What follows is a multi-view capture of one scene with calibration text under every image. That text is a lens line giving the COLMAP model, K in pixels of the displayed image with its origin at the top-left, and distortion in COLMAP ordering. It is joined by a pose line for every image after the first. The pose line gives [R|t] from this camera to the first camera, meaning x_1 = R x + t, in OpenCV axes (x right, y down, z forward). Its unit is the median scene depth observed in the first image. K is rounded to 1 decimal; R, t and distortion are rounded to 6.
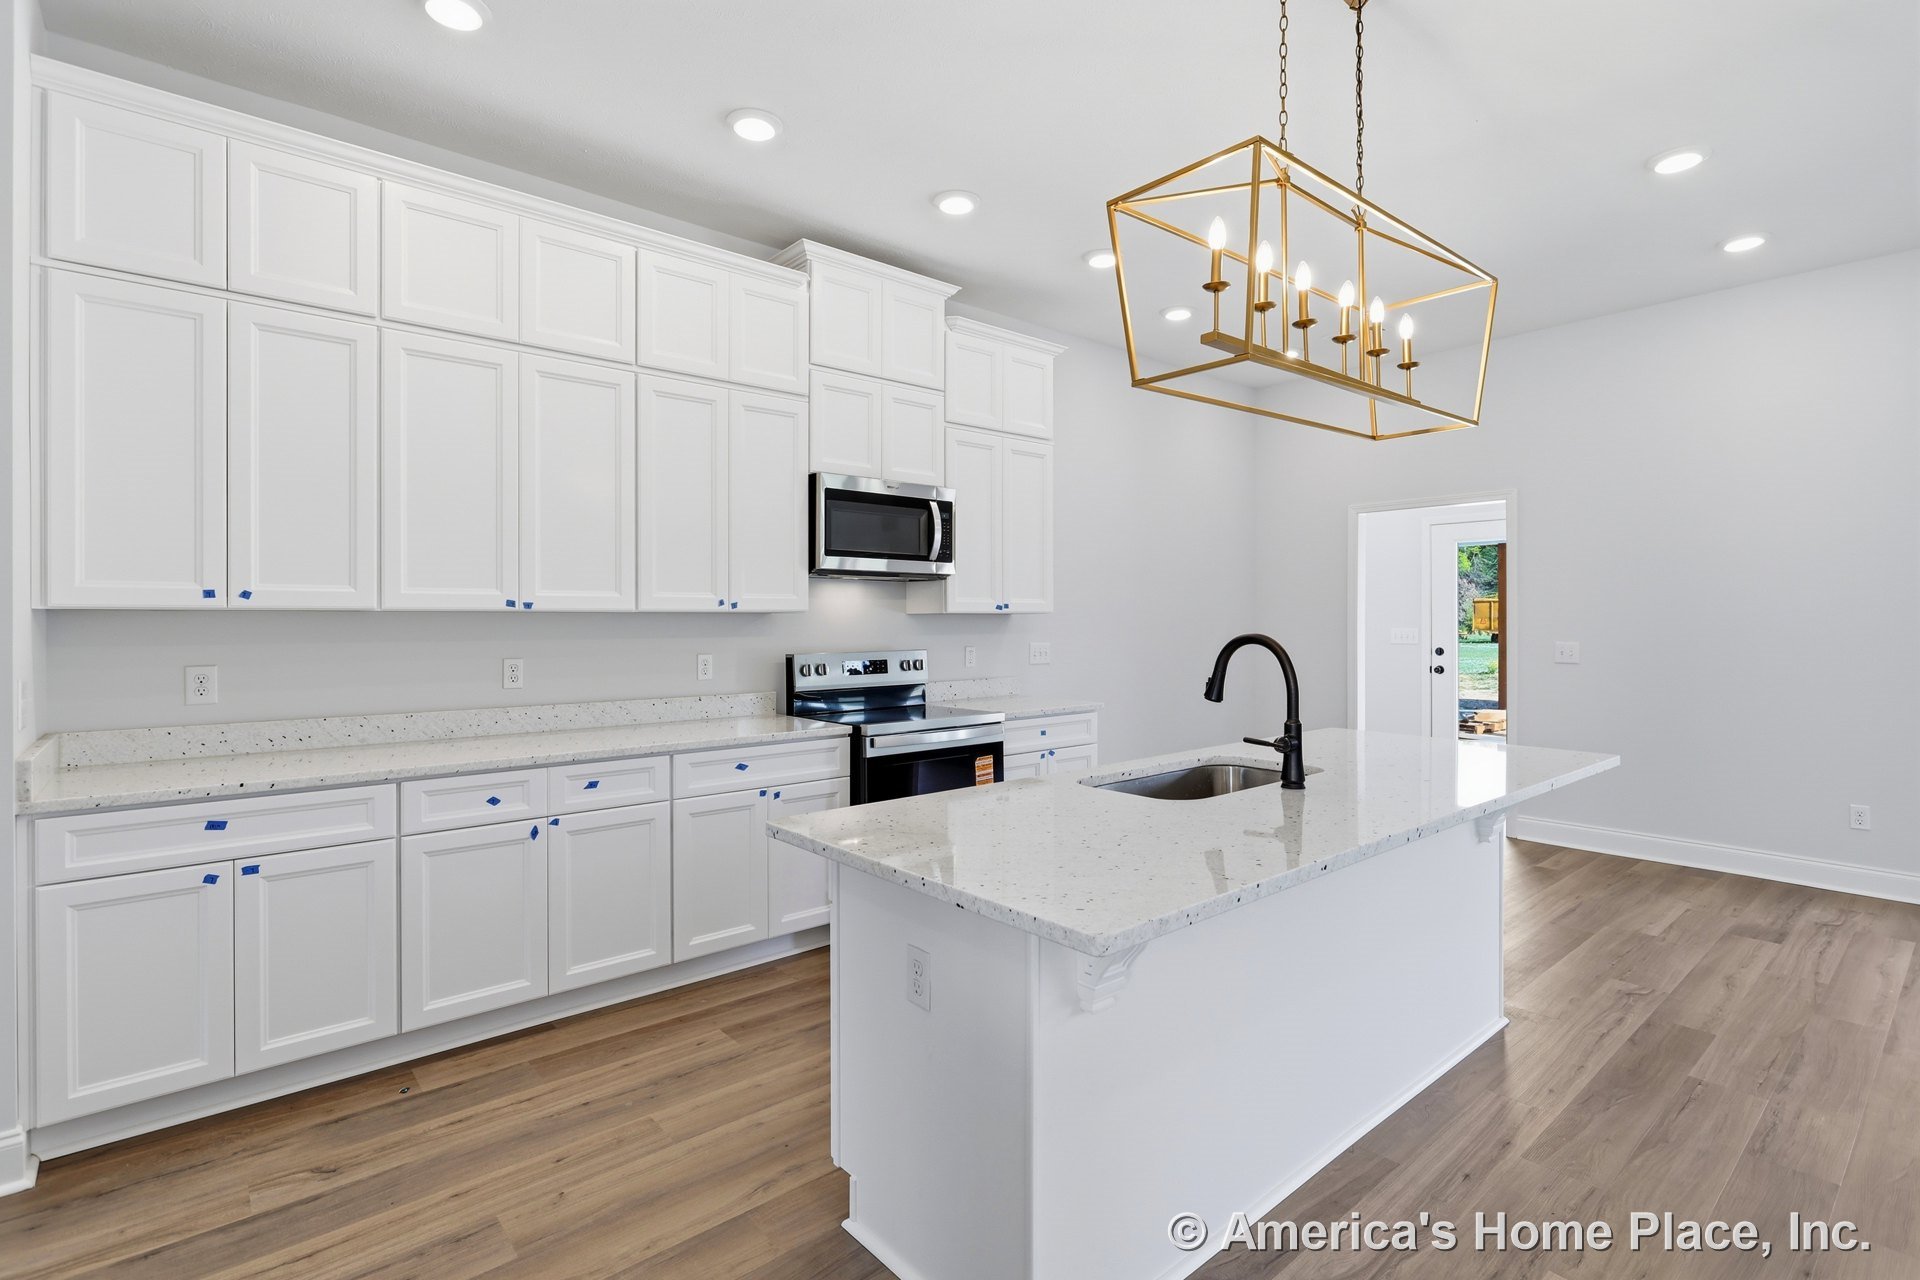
lens RADIAL K [[919.8, 0, 965.1], [0, 919.8, 615.0], [0, 0, 1]] dist [0.009683, 0.002408]
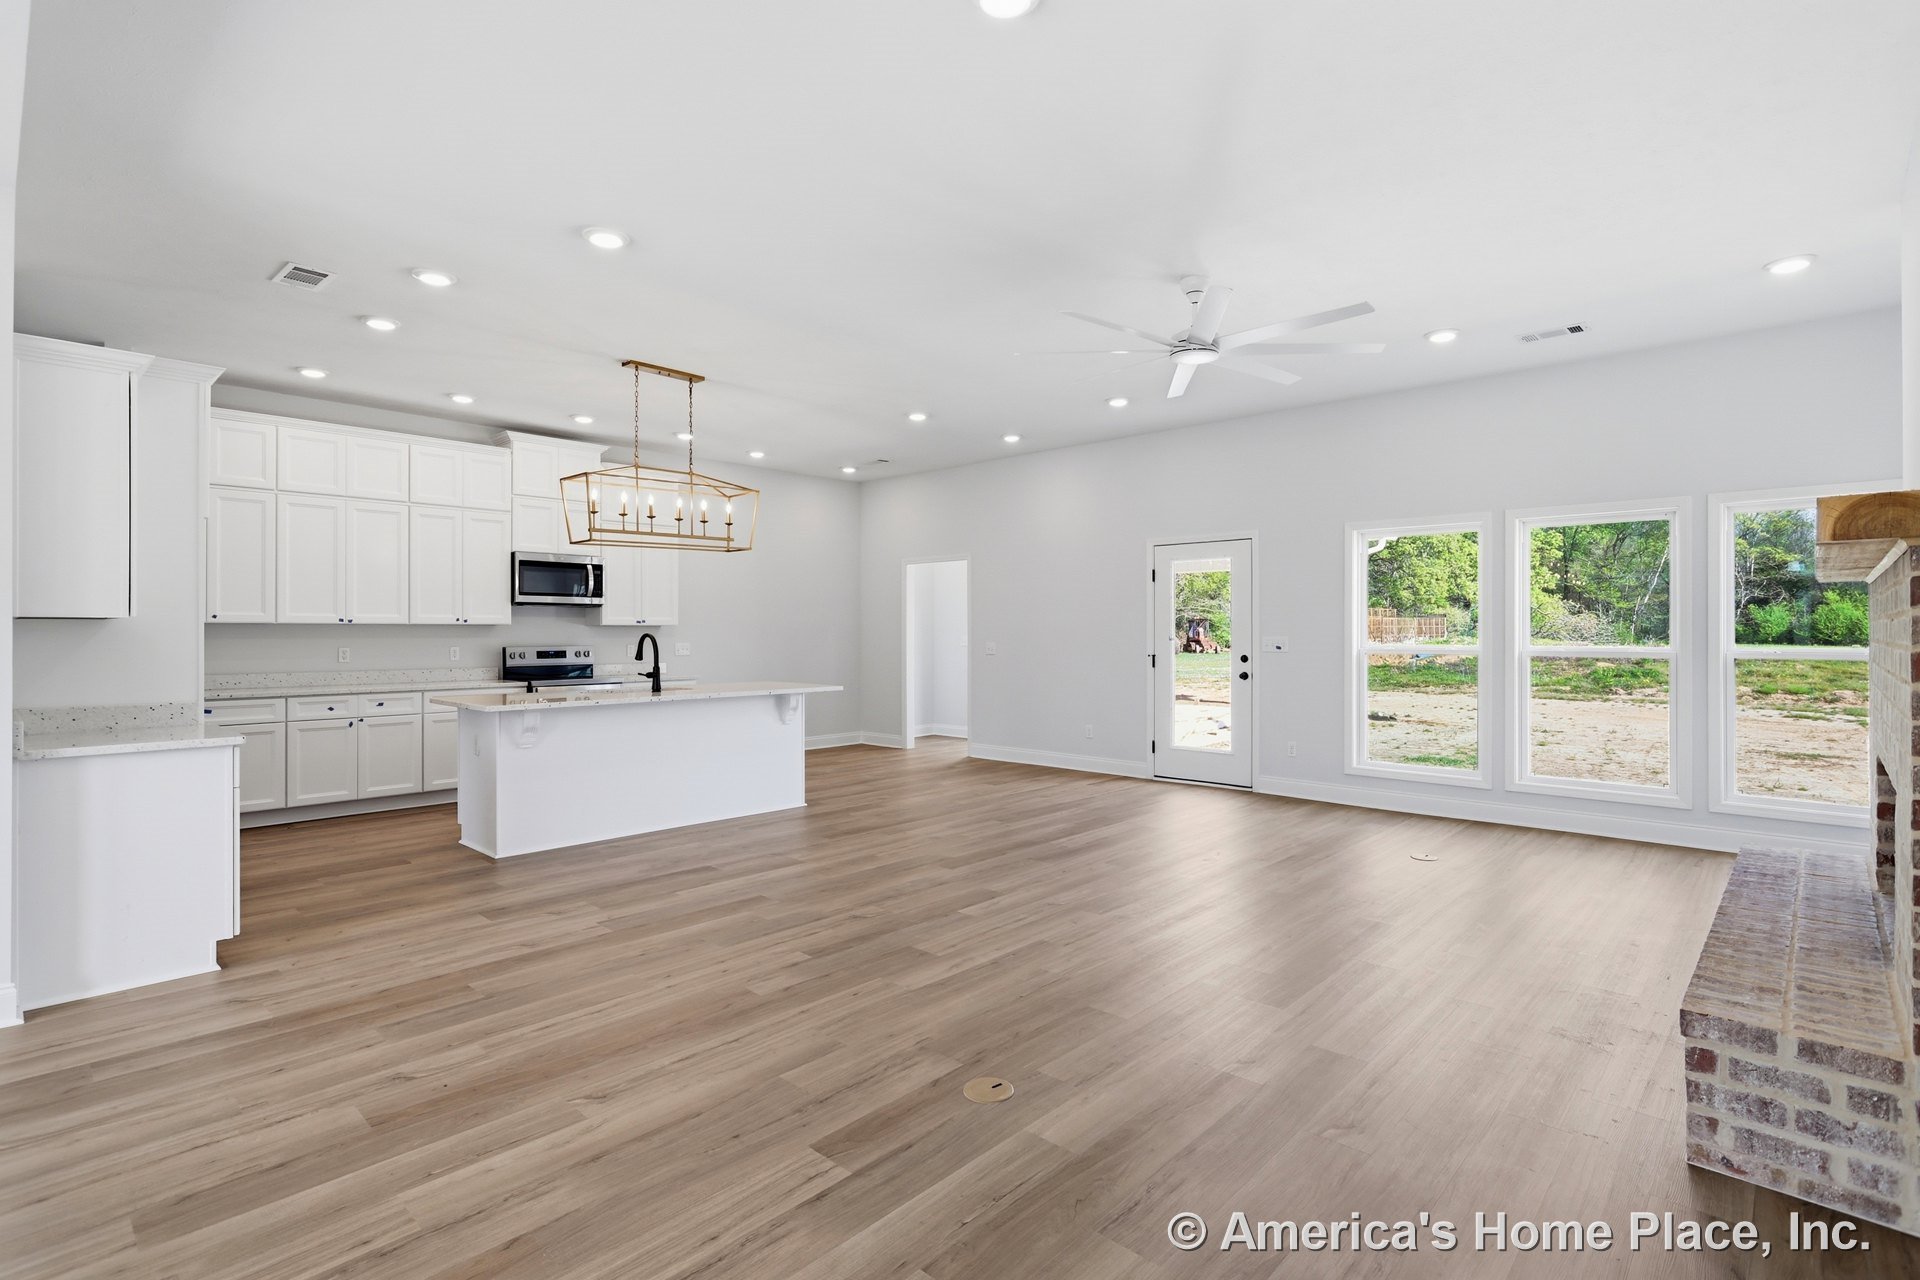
lens RADIAL K [[919.8, 0, 953.6], [0, 919.8, 624.2], [0, 0, 1]] dist [0.009683, 0.002408]
pose [[0.994593, 0.001647, 0.103836, 0.551983], [-0.001386, 0.999996, -0.002591, 0.000022], [-0.103840, 0.002433, 0.994591, -1.010665]]
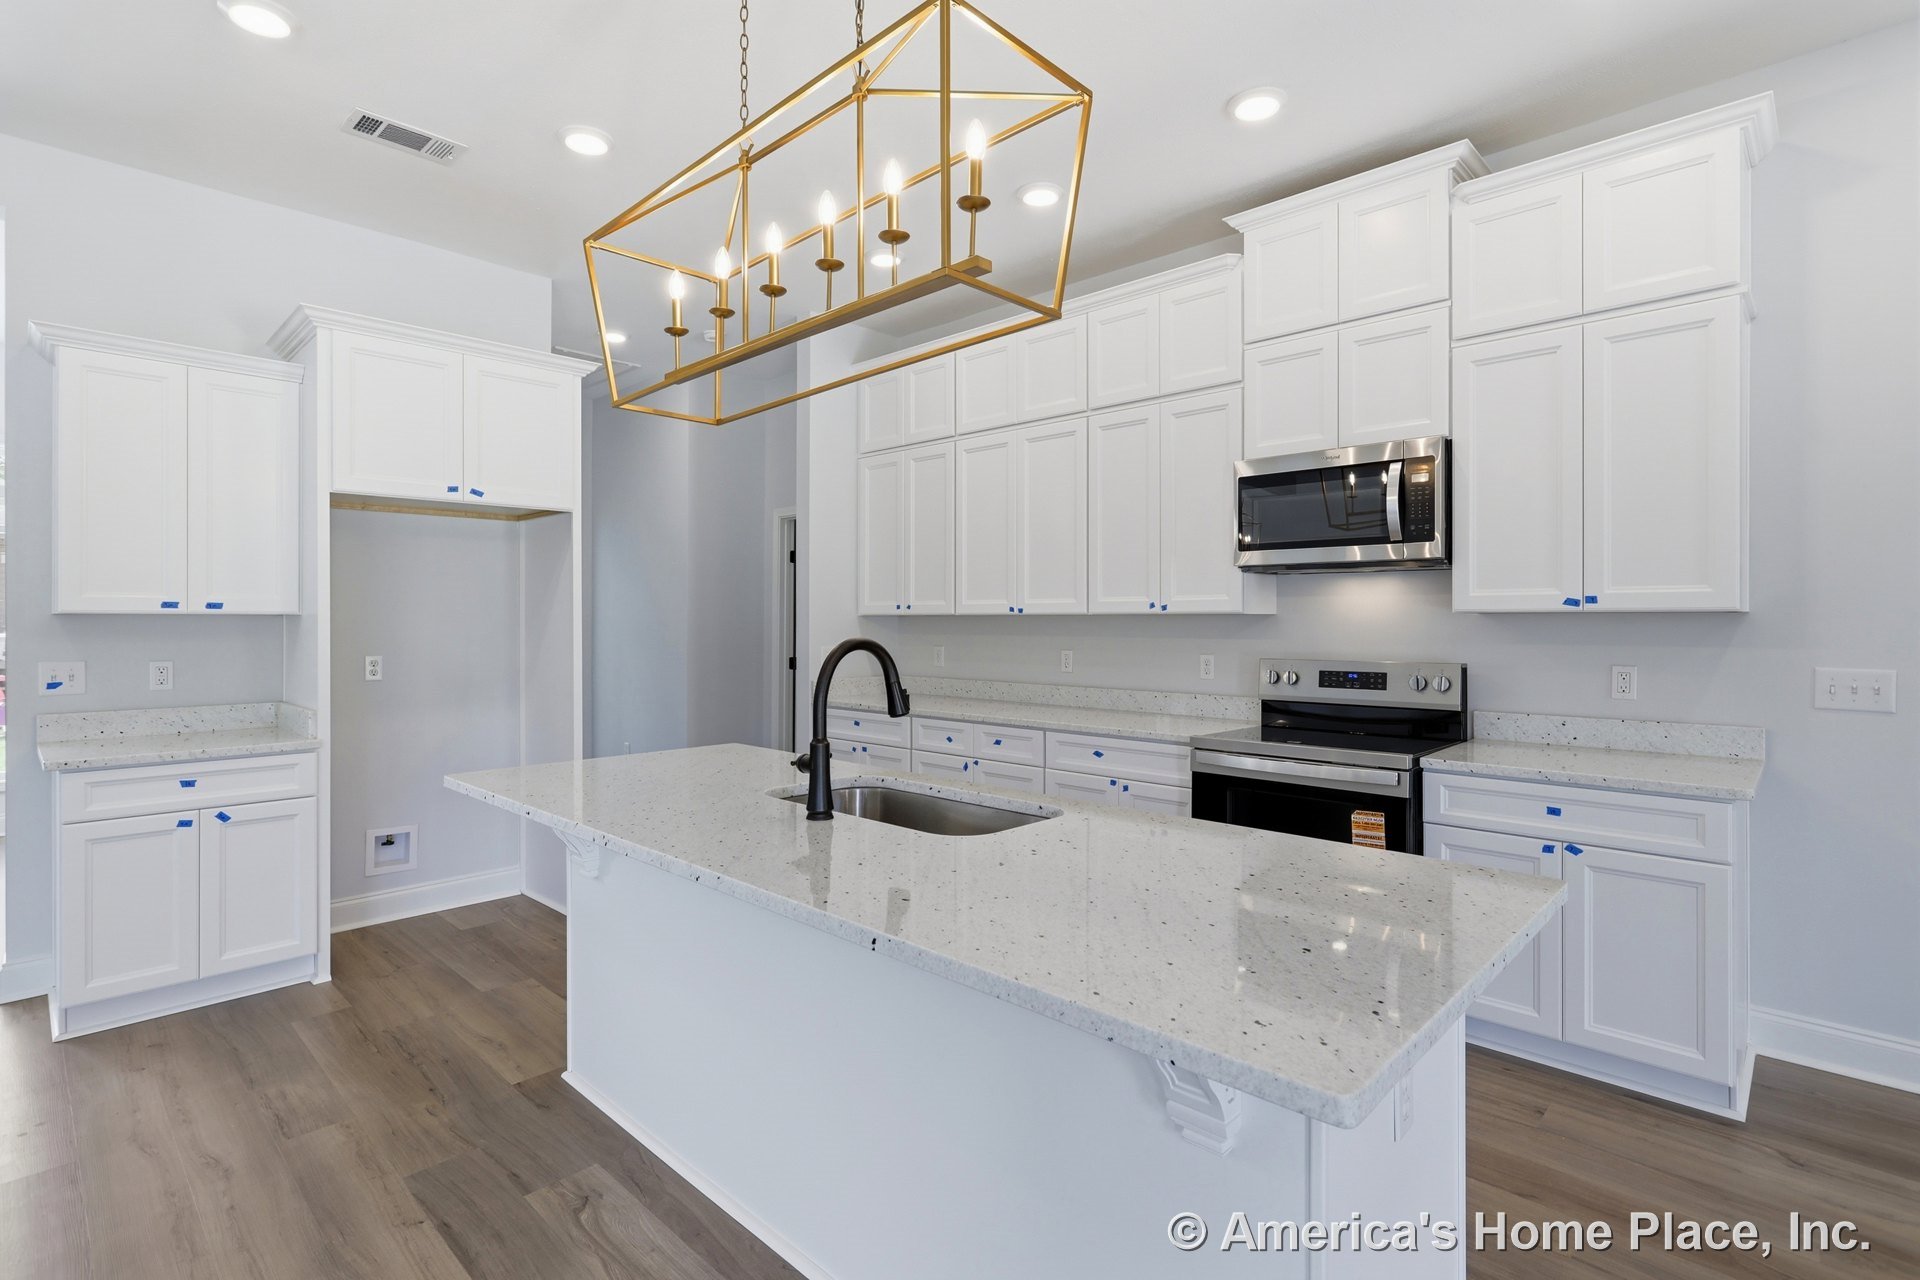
lens RADIAL K [[919.8, 0, 956.5], [0, 919.8, 626.3], [0, 0, 1]] dist [0.009683, 0.002408]
pose [[0.097374, 0.006218, -0.995228, 0.737425], [0.003738, 0.999971, 0.006613, 0.002749], [0.995241, -0.004364, 0.097348, 0.631896]]
